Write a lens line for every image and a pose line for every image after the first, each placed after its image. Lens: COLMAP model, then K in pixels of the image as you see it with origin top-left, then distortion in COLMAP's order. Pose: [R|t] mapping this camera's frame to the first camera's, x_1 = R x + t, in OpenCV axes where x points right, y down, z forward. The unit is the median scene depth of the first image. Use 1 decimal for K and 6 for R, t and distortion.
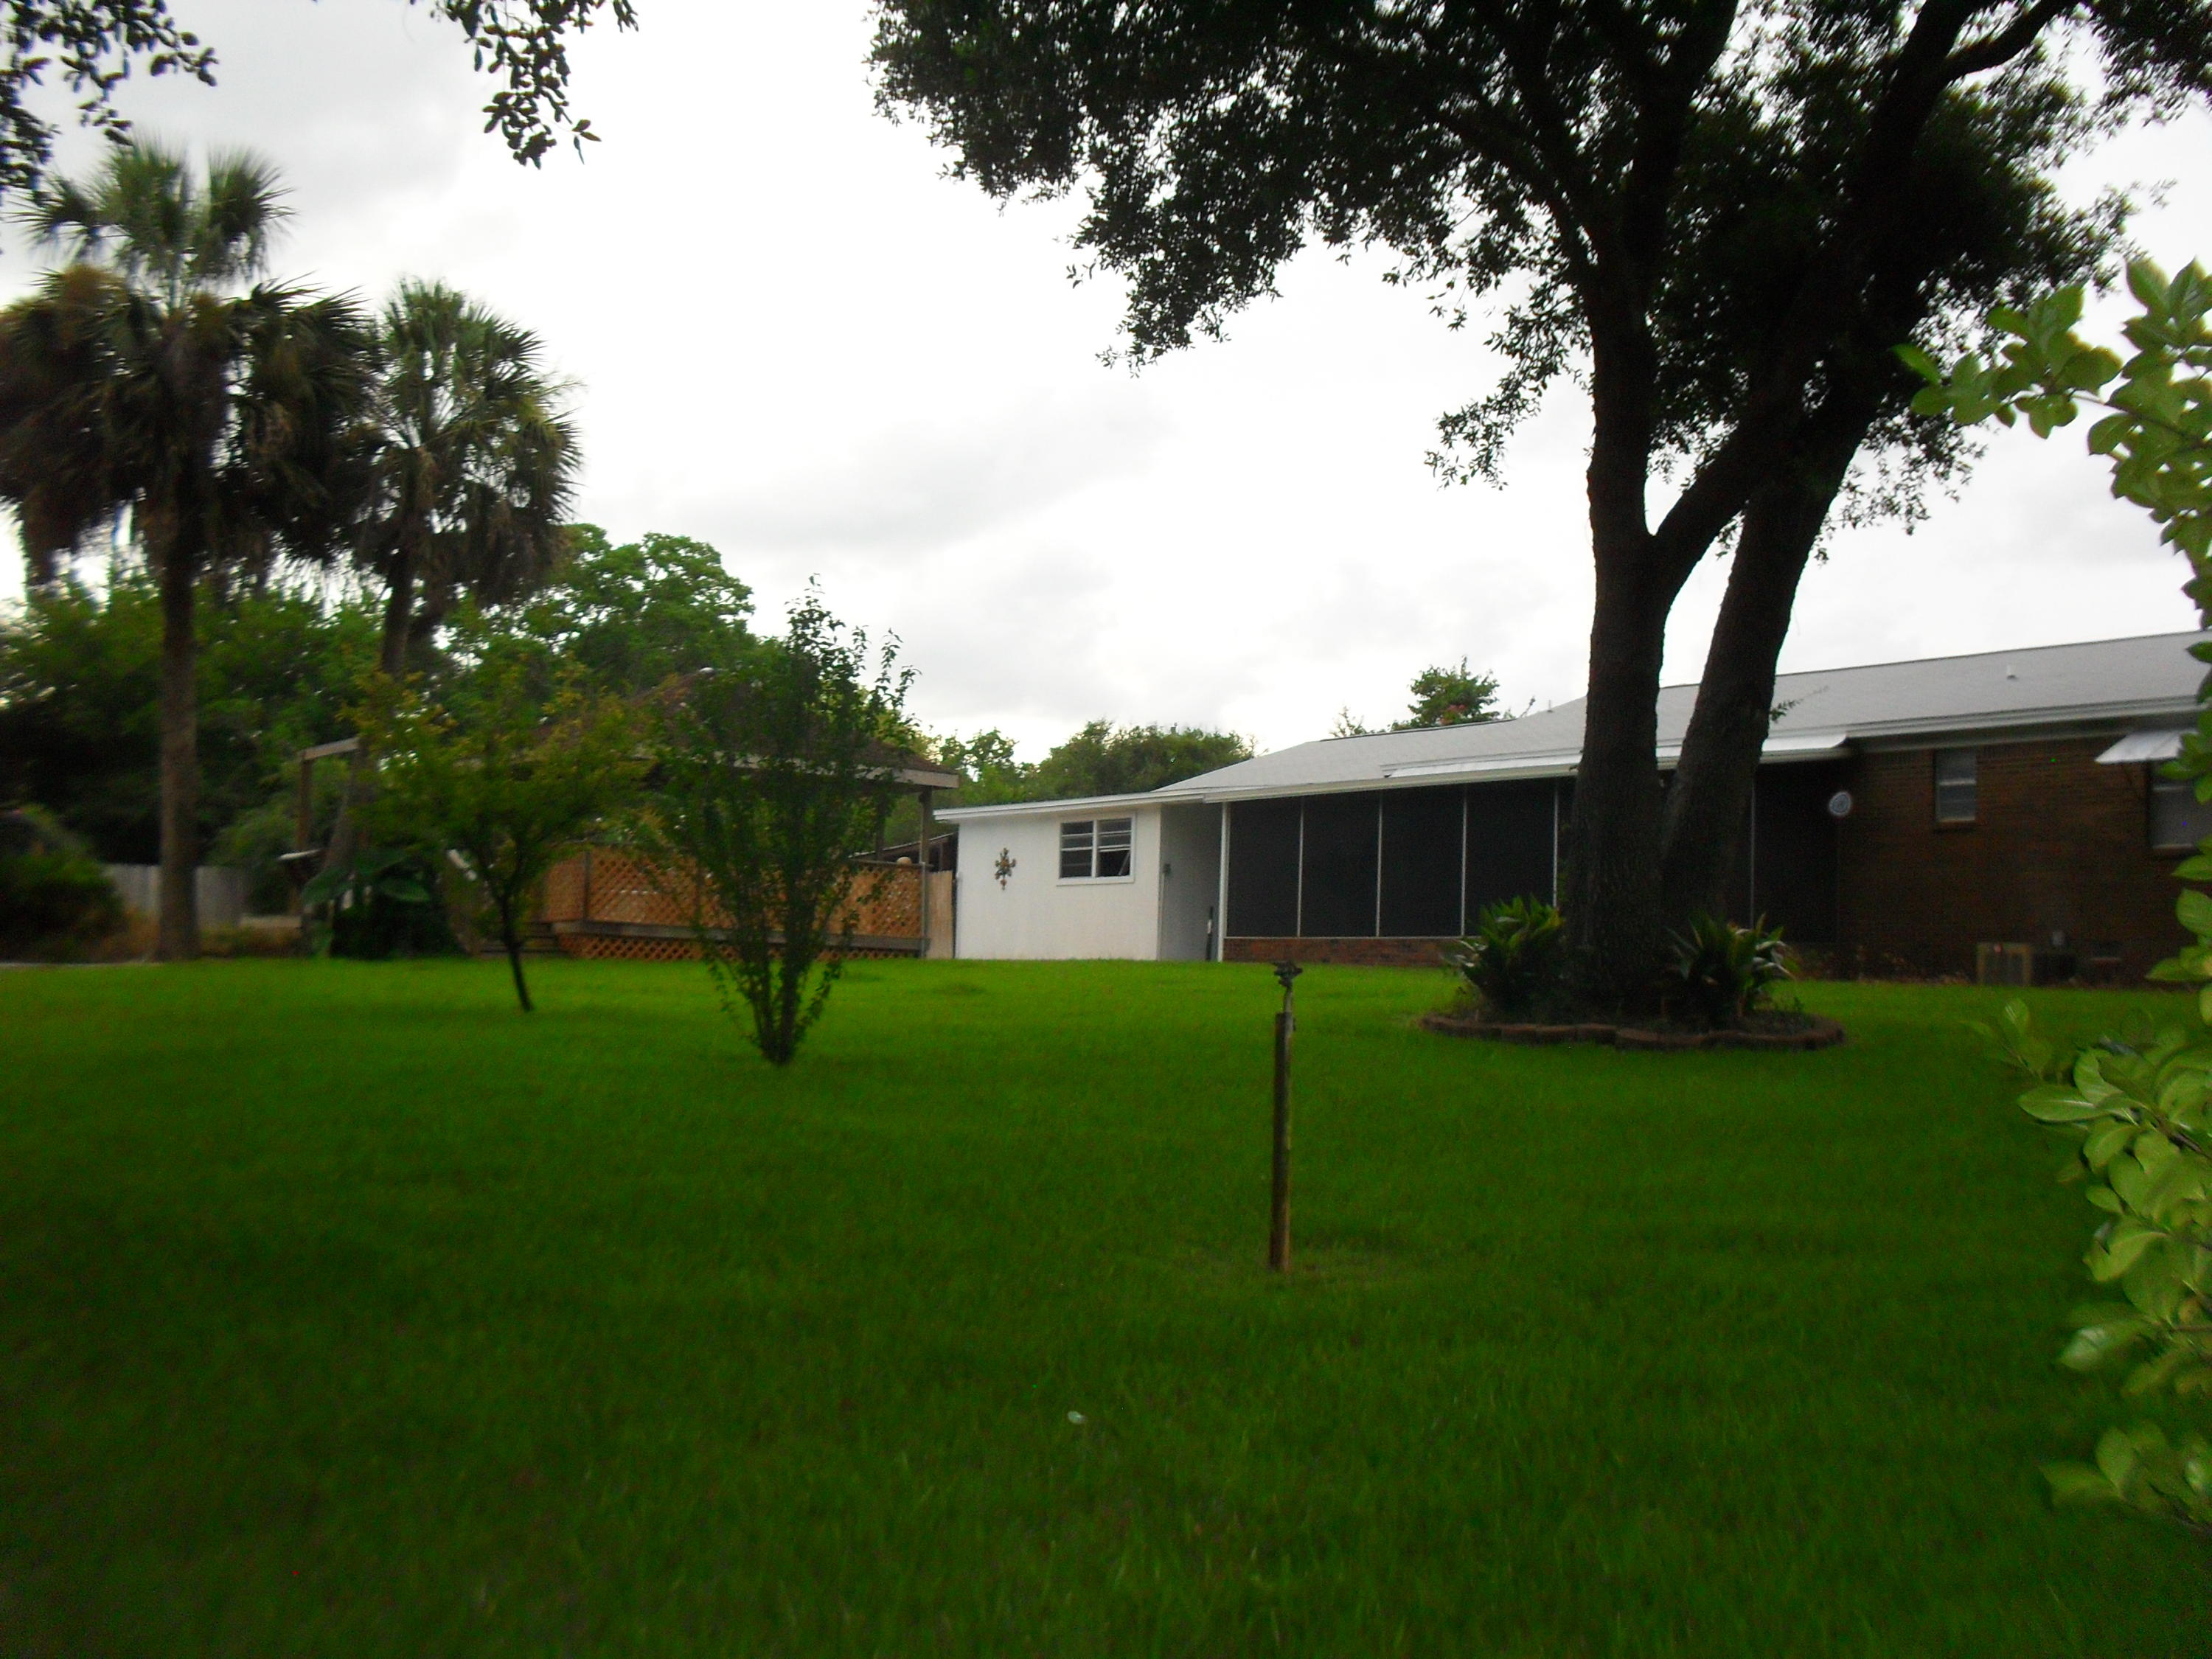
lens RADIAL K [[2301.8, 0, 1107.7], [0, 2301.8, 819.8], [0, 0, 1]] dist [-0.227145, 0.264918]
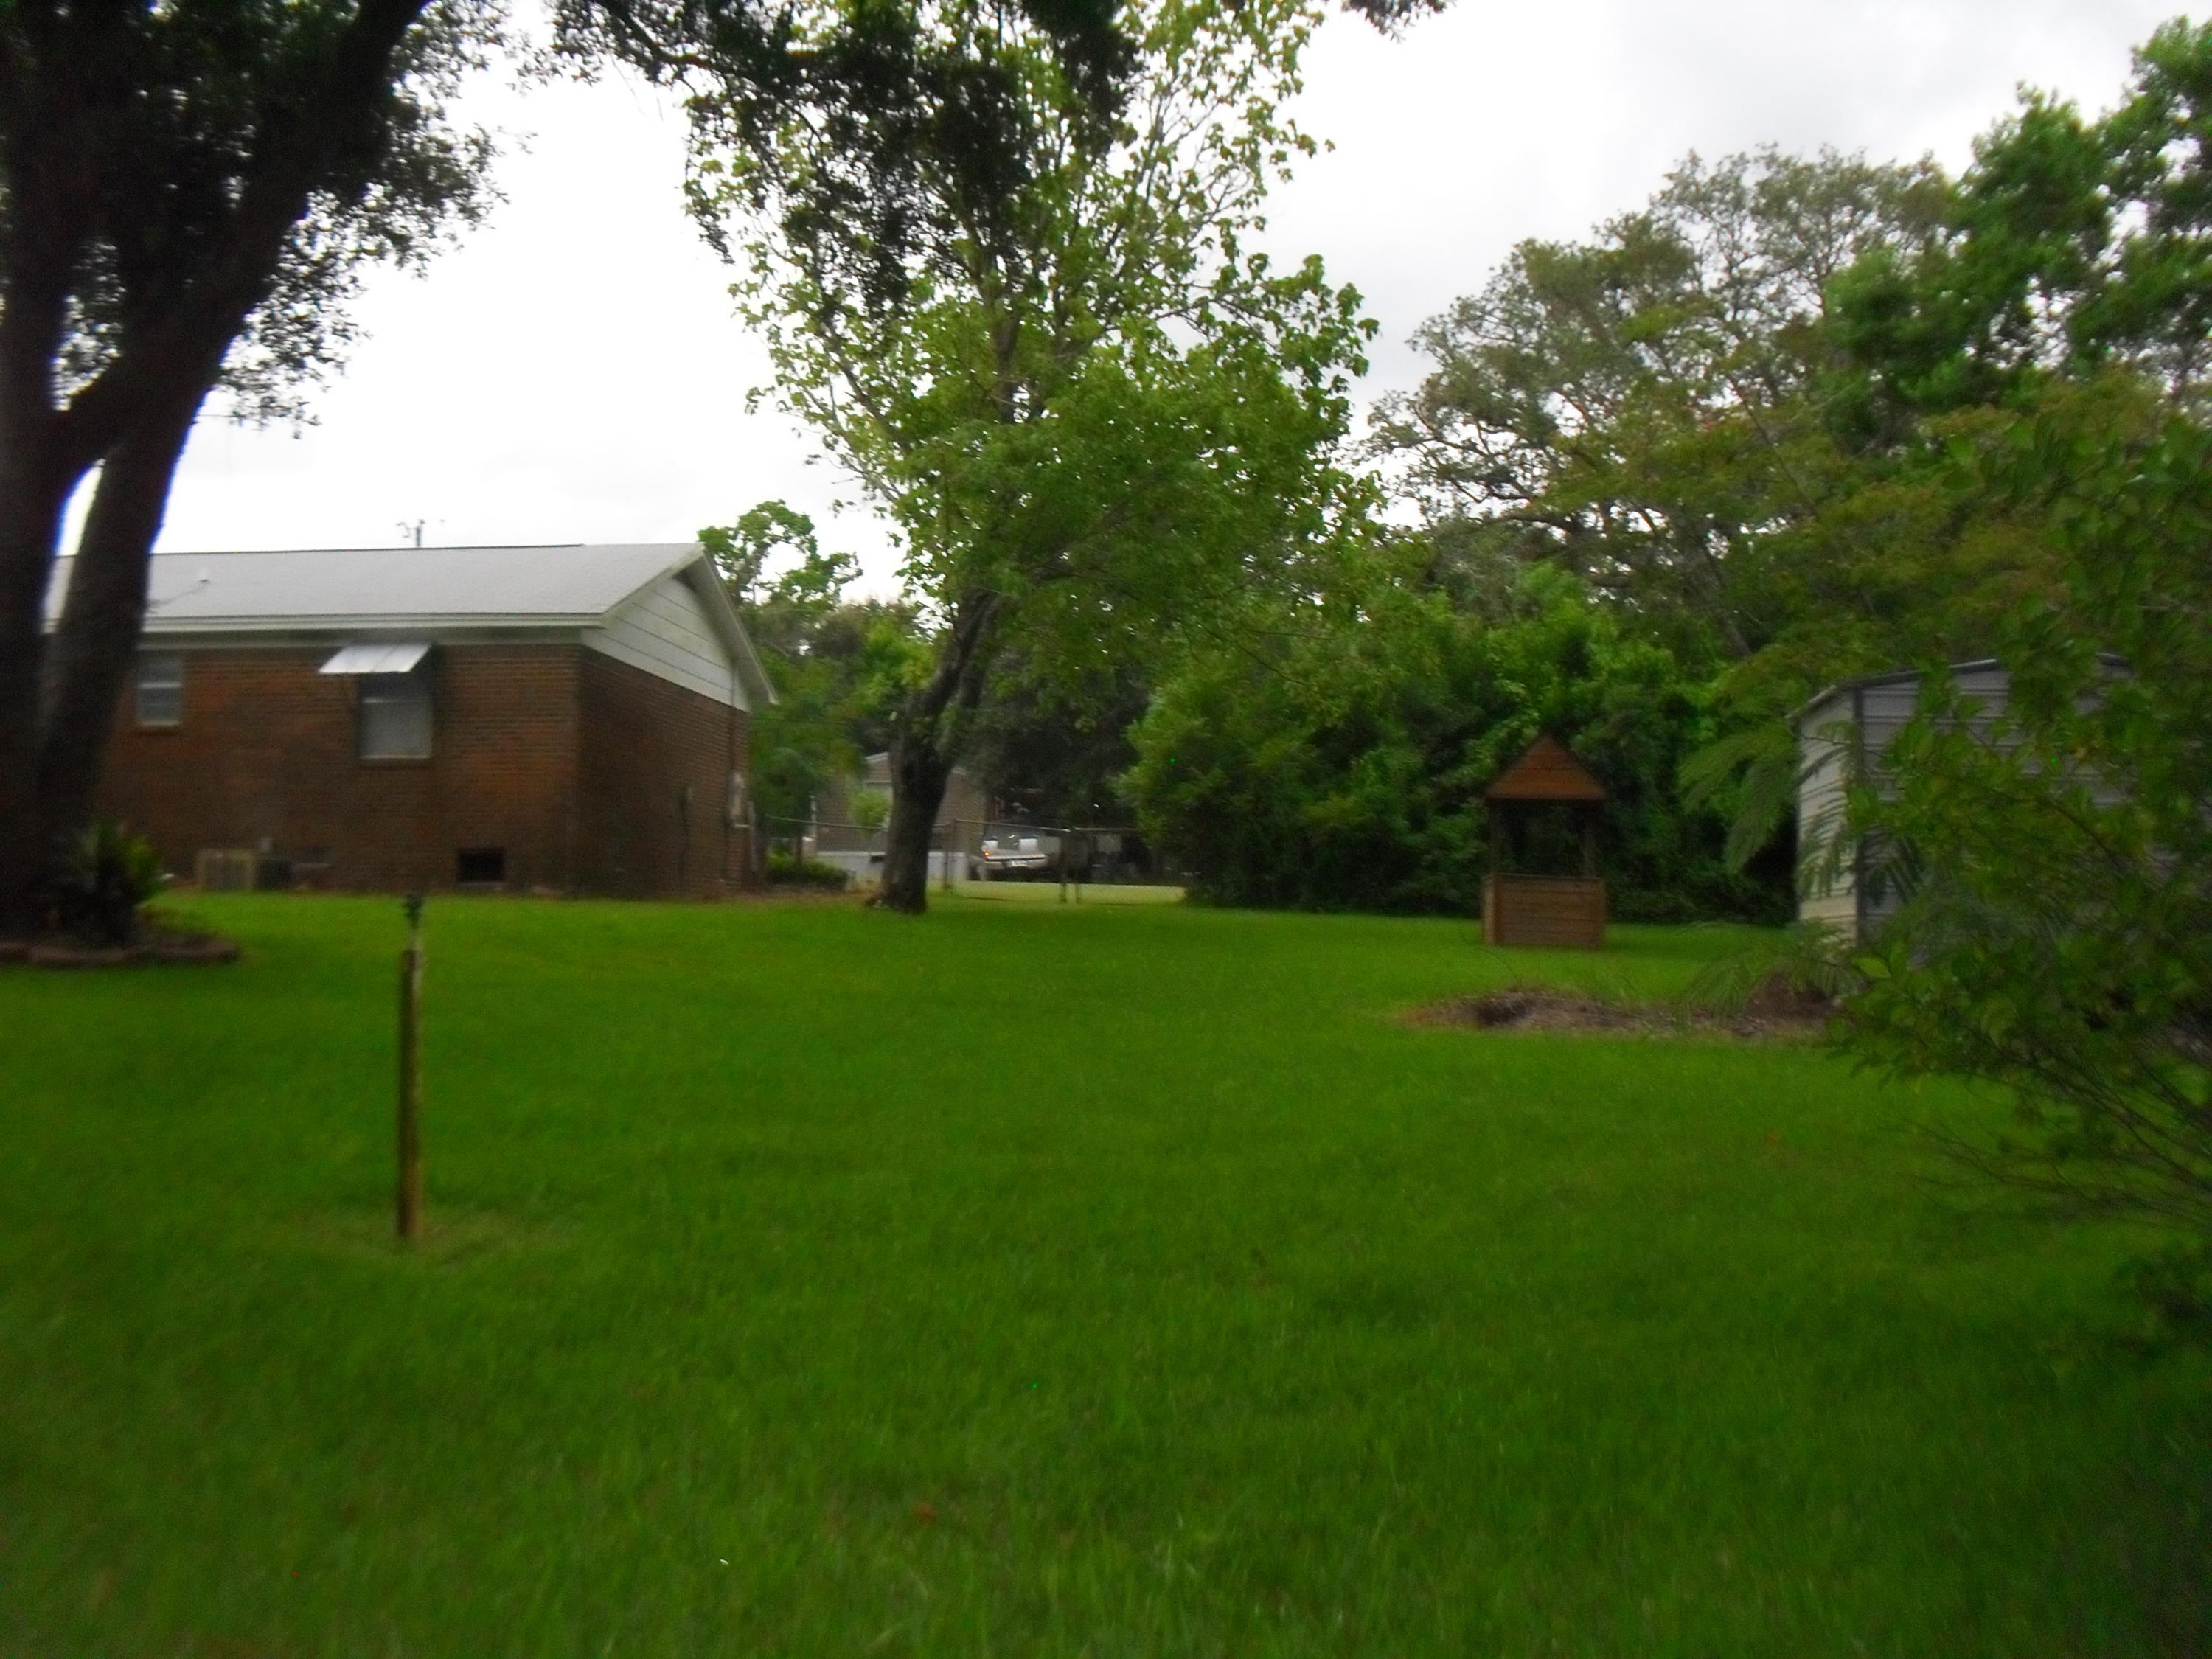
lens RADIAL K [[2301.8, 0, 1107.7], [0, 2301.8, 819.8], [0, 0, 1]] dist [-0.227145, 0.264918]
pose [[0.658282, 0.004654, 0.752757, -0.137576], [-0.038311, 0.998892, 0.027327, -0.000689], [-0.751796, -0.046828, 0.657731, 0.071553]]
